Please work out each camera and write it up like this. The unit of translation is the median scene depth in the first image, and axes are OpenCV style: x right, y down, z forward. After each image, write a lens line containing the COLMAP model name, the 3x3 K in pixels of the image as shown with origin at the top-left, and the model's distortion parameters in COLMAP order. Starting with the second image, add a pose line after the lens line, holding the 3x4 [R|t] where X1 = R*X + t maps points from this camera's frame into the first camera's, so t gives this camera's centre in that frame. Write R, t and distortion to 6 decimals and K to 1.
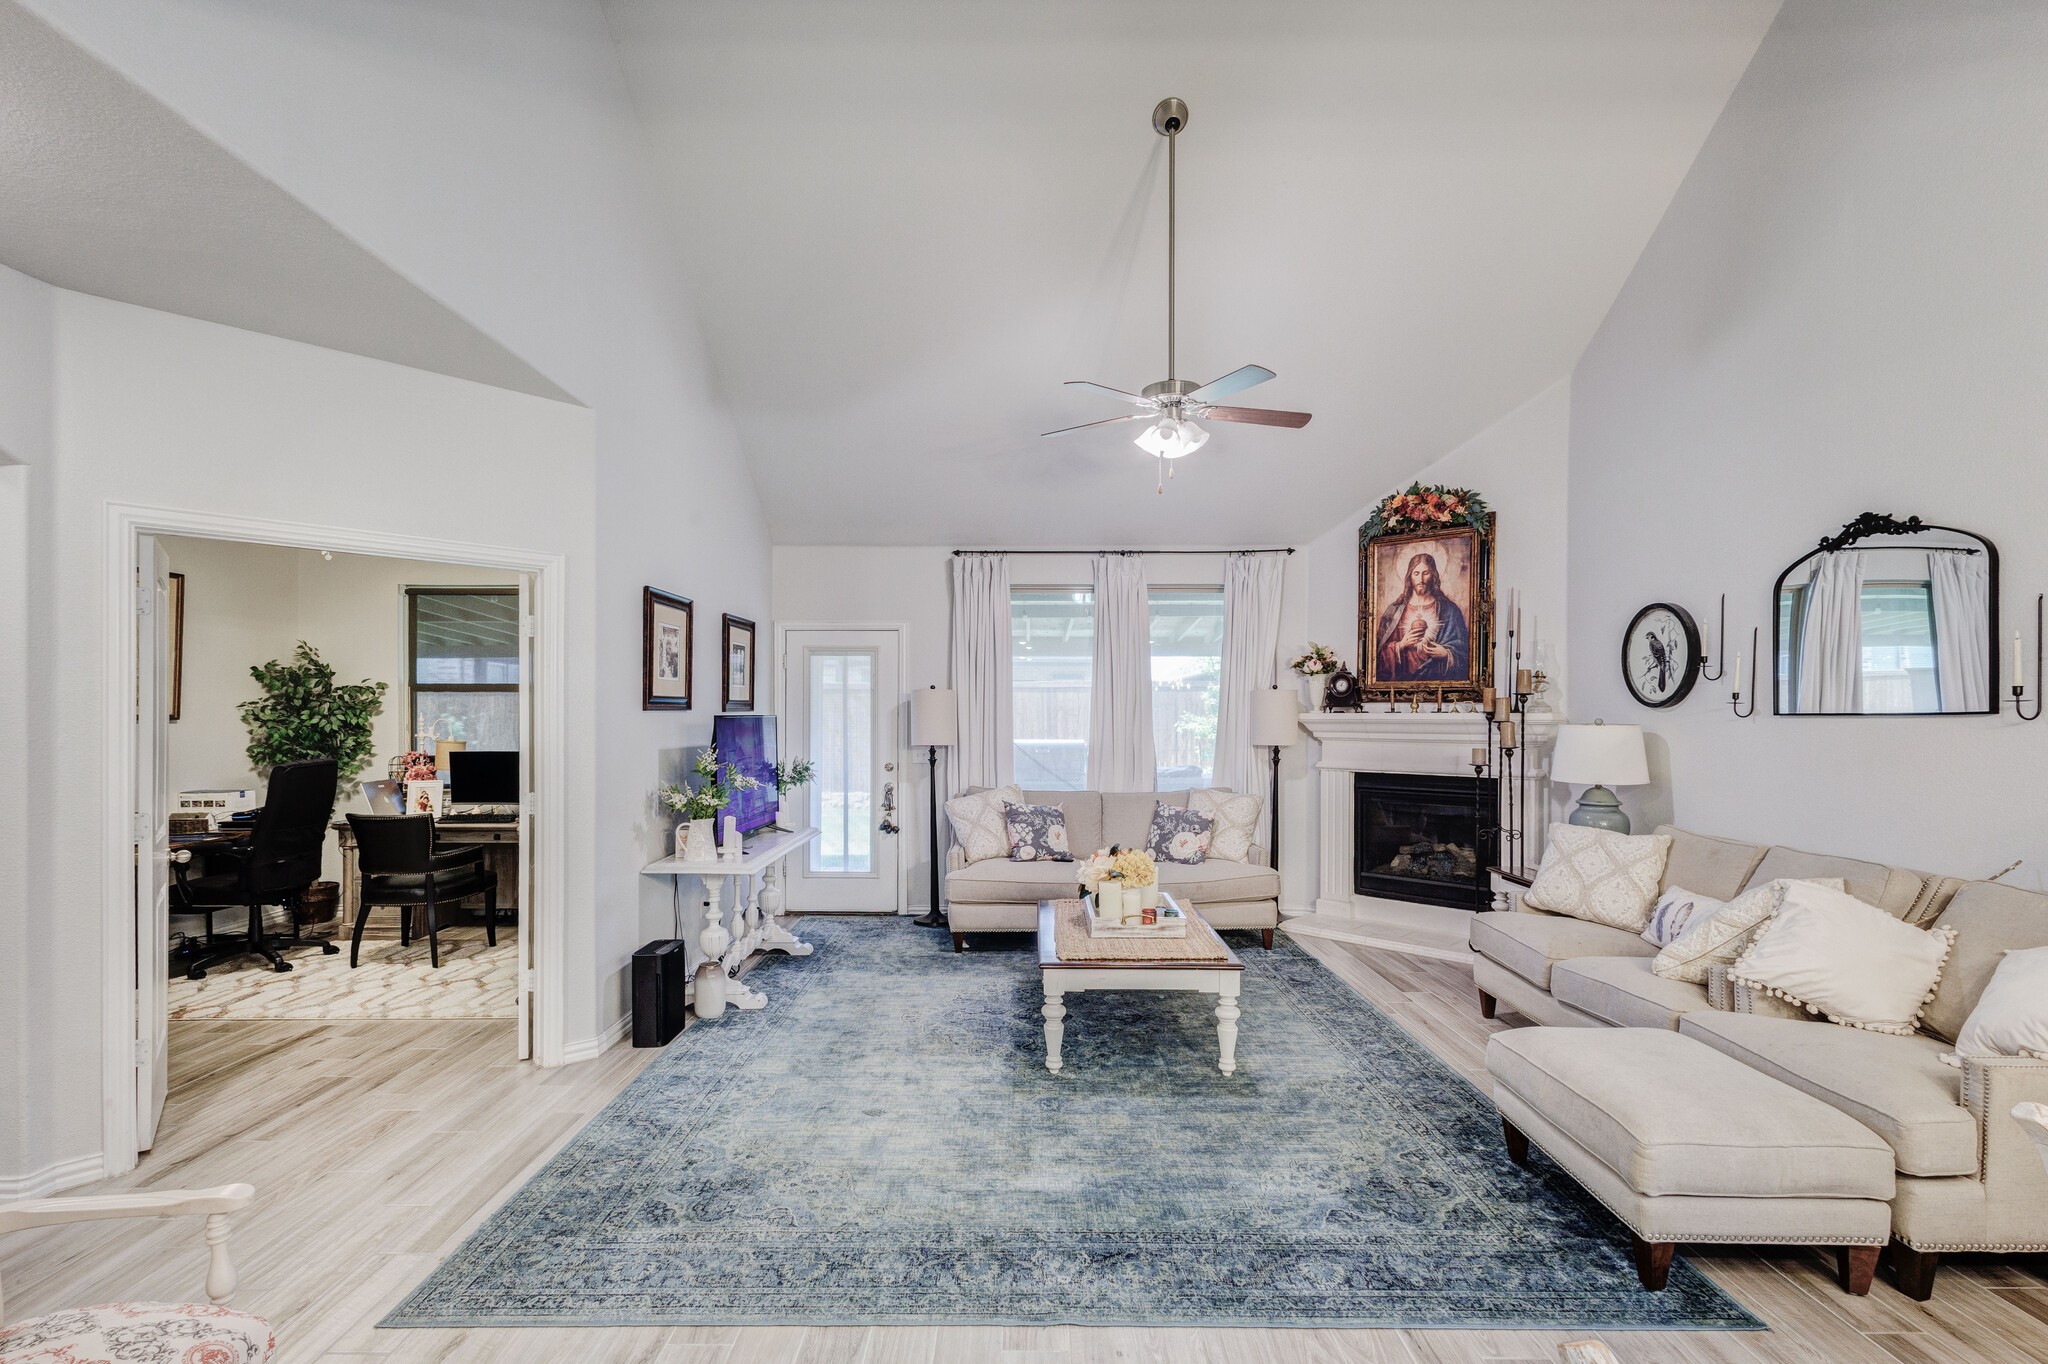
lens RADIAL K [[956.5, 0, 1016.5], [0, 956.5, 718.6], [0, 0, 1]] dist [0.012587, -0.006323]
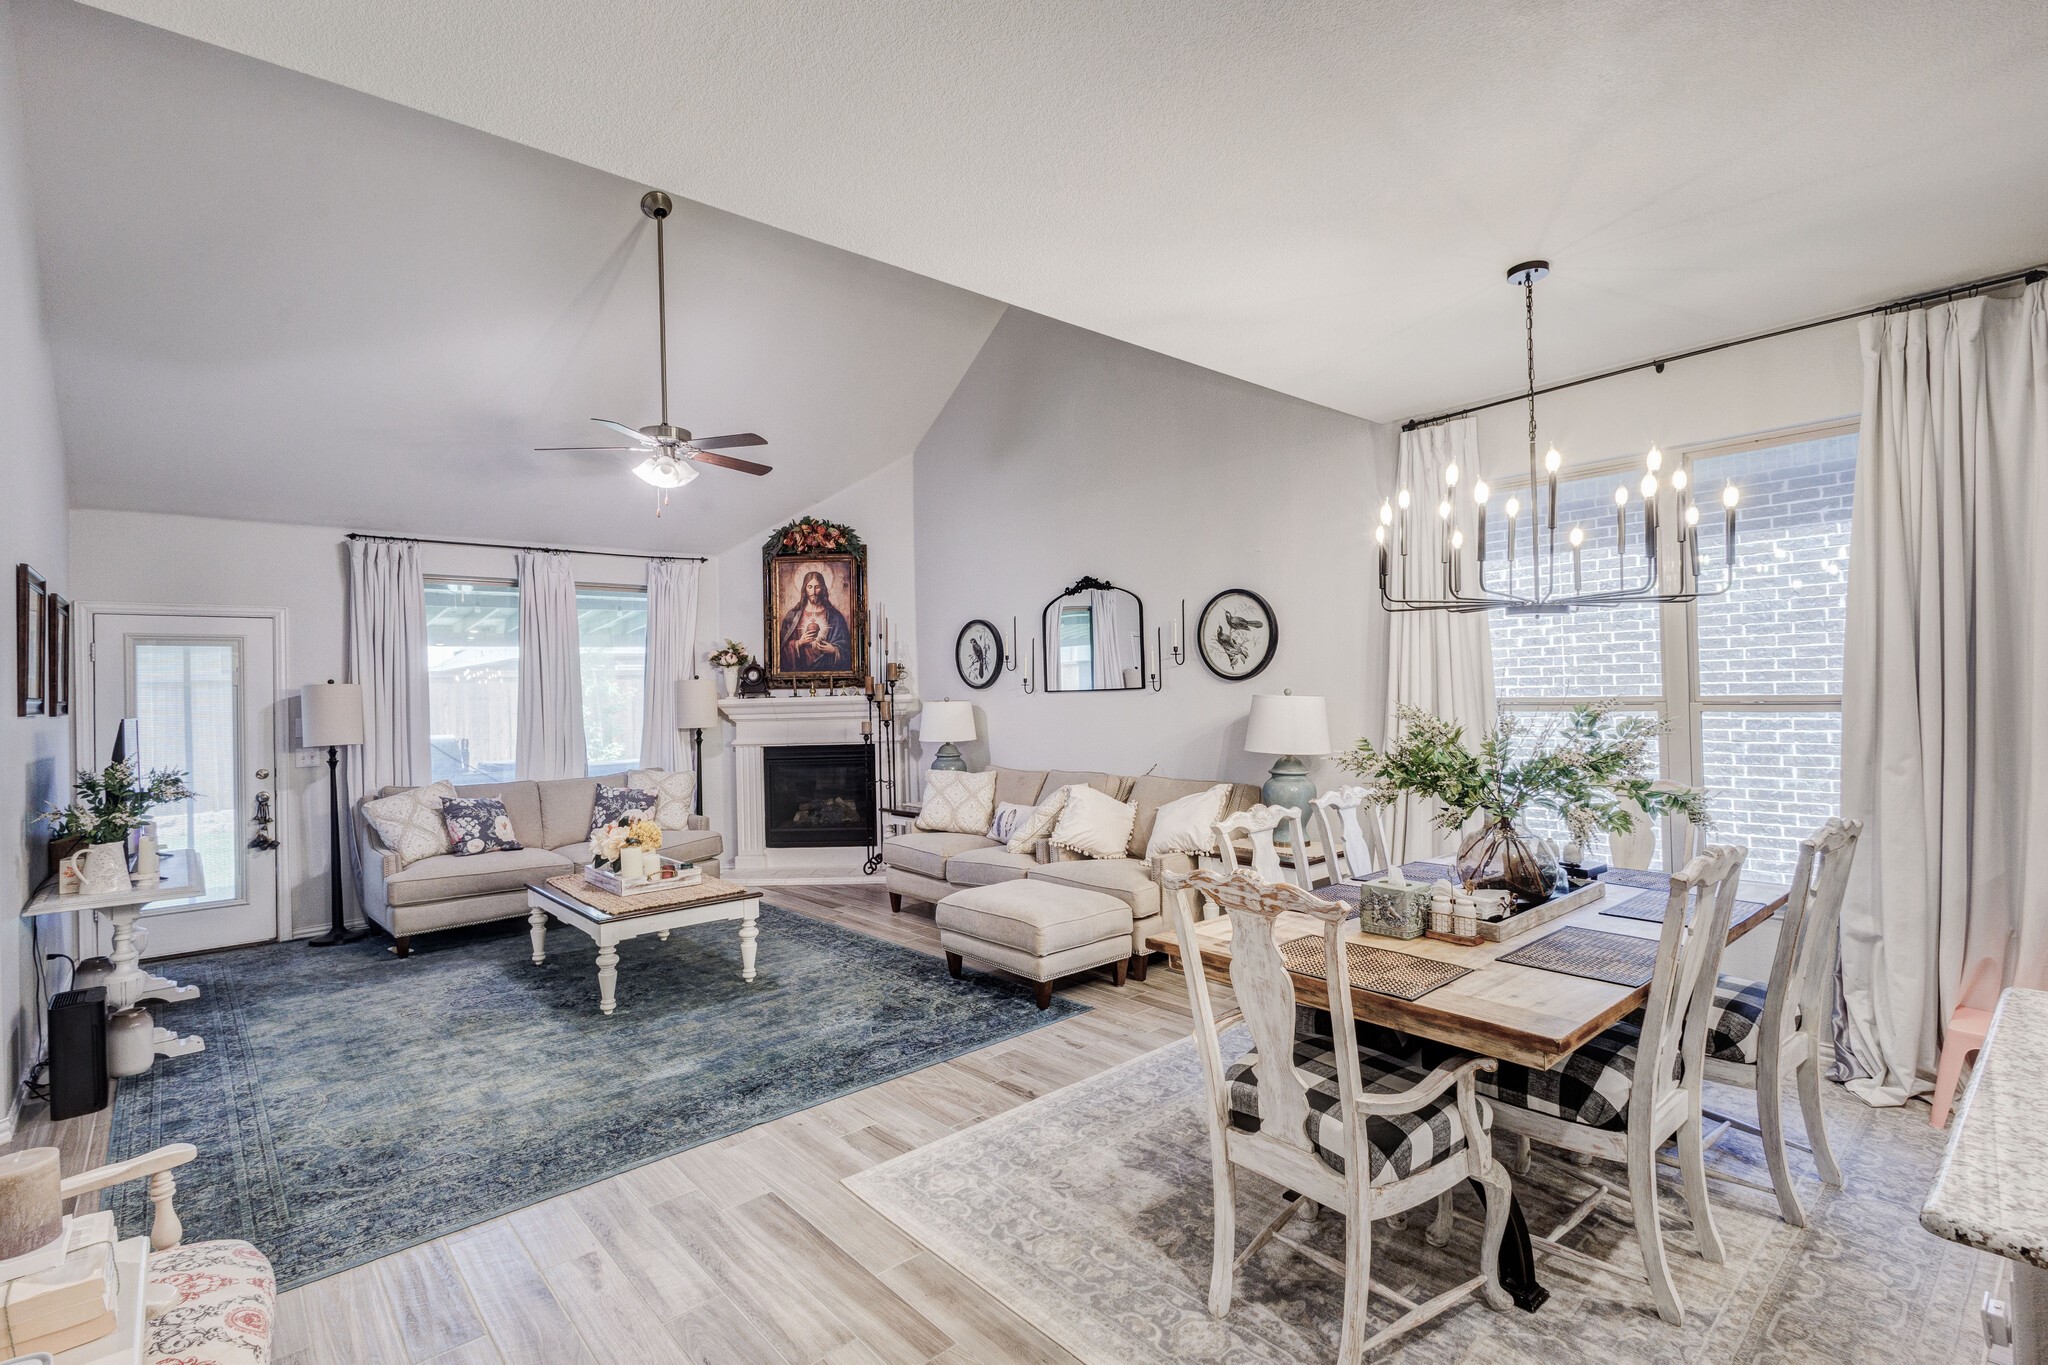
lens RADIAL K [[953.5, 0, 1033.1], [0, 953.5, 681.2], [0, 0, 1]] dist [0.003181, -0.000468]
pose [[0.740927, -0.014774, 0.671423, -0.219392], [0.030687, 0.999459, -0.011872, -0.002276], [-0.670884, 0.029401, 0.740980, -0.134202]]
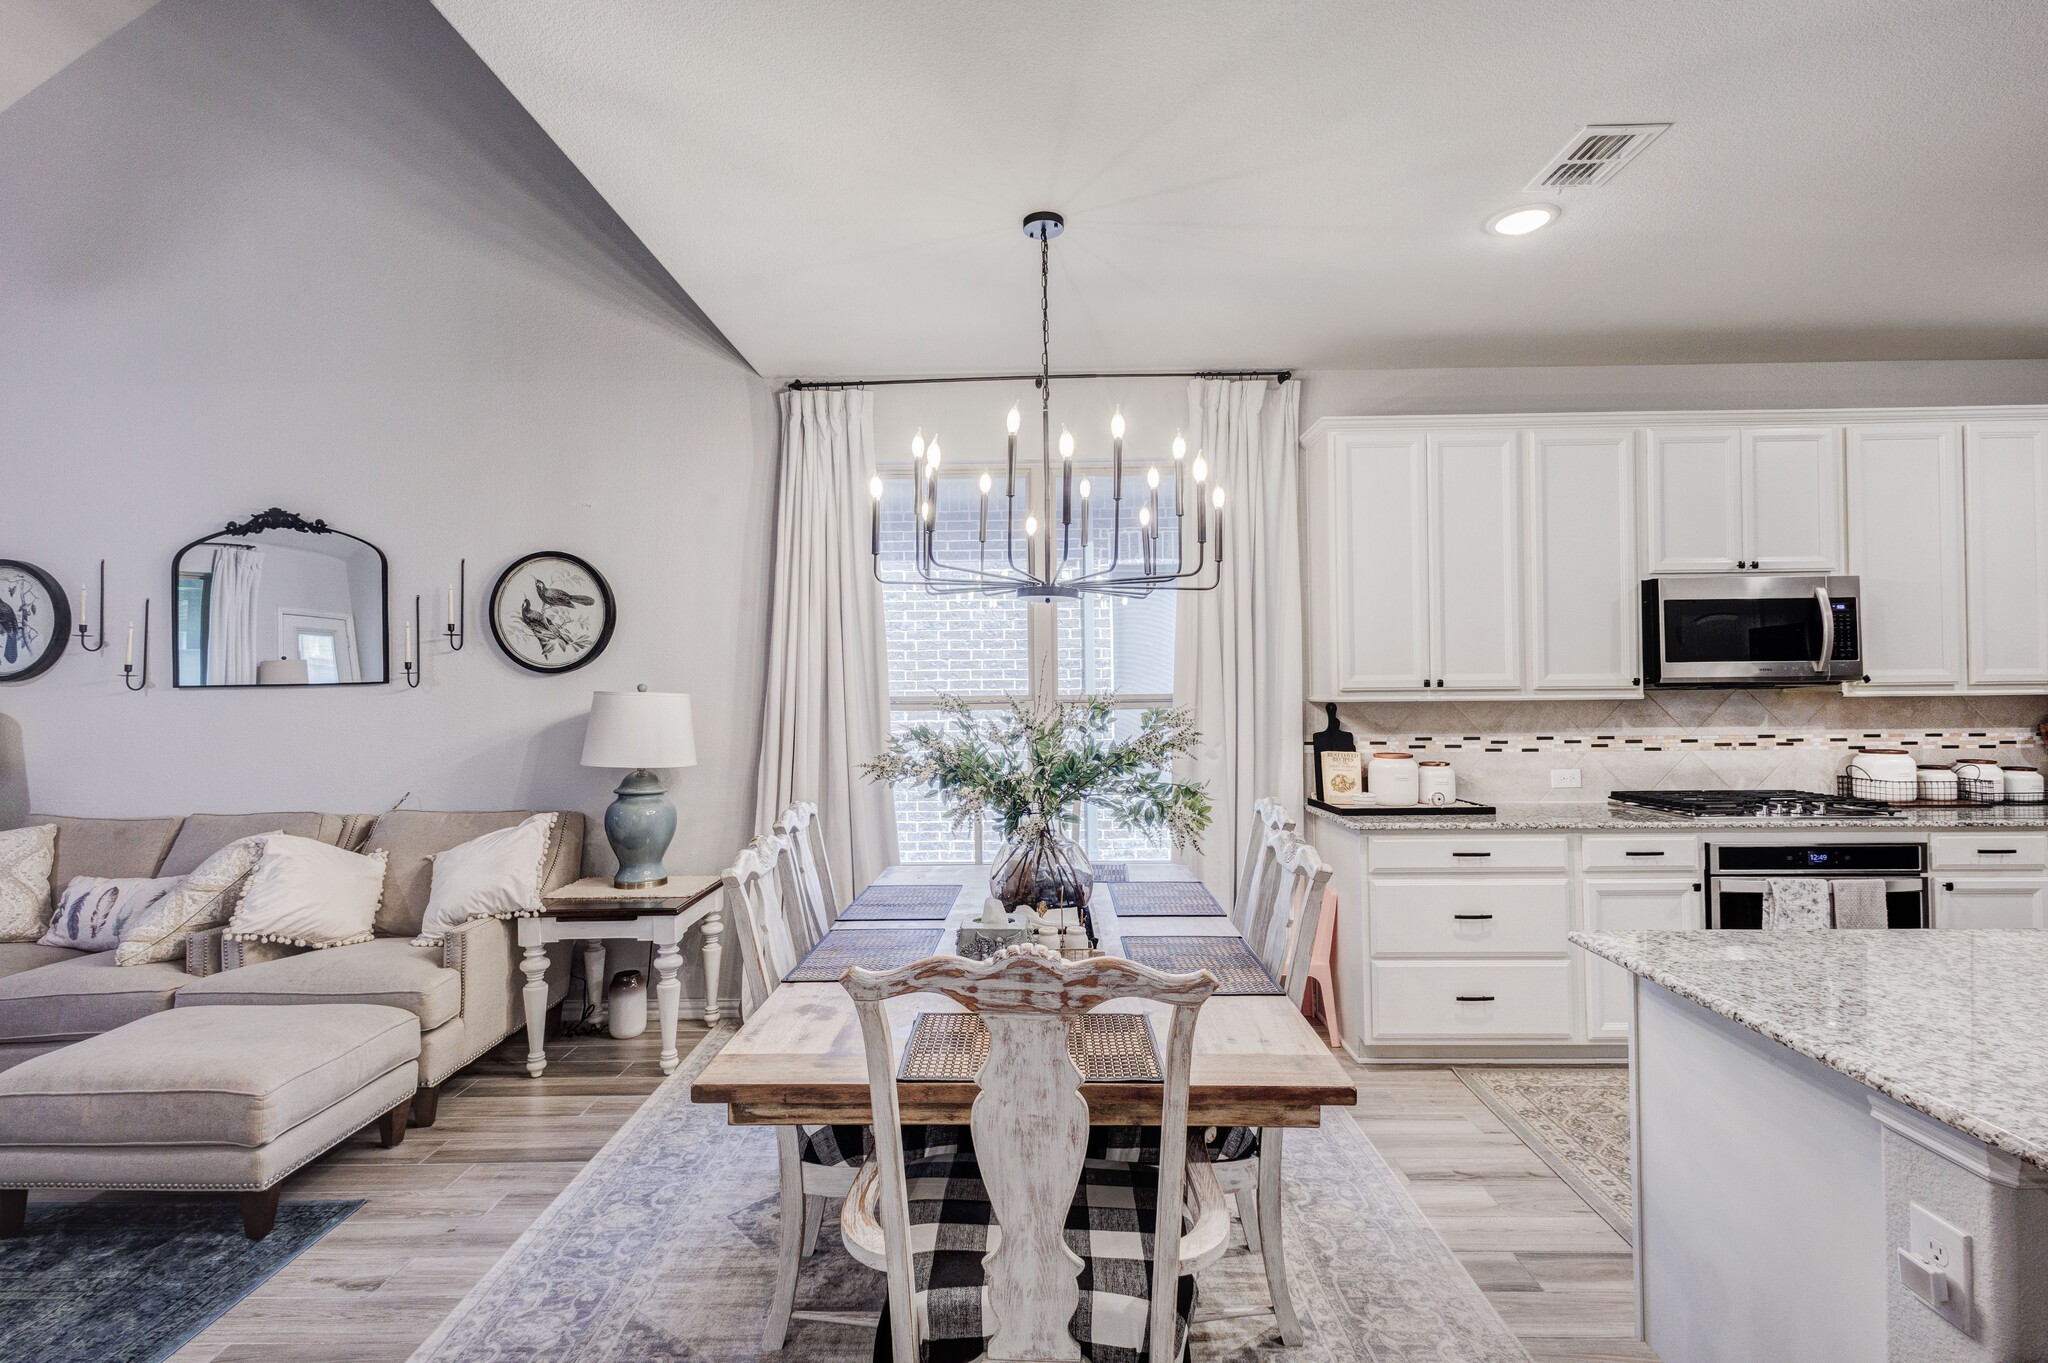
lens RADIAL K [[950.3, 0, 1022.1], [0, 950.3, 678.9], [0, 0, 1]] dist [0.008697, -0.001417]
pose [[0.005425, 0.006646, 0.999963, -0.144151], [0.017148, 0.999830, -0.006738, 0.006354], [-0.999838, 0.017184, 0.005310, 0.067341]]
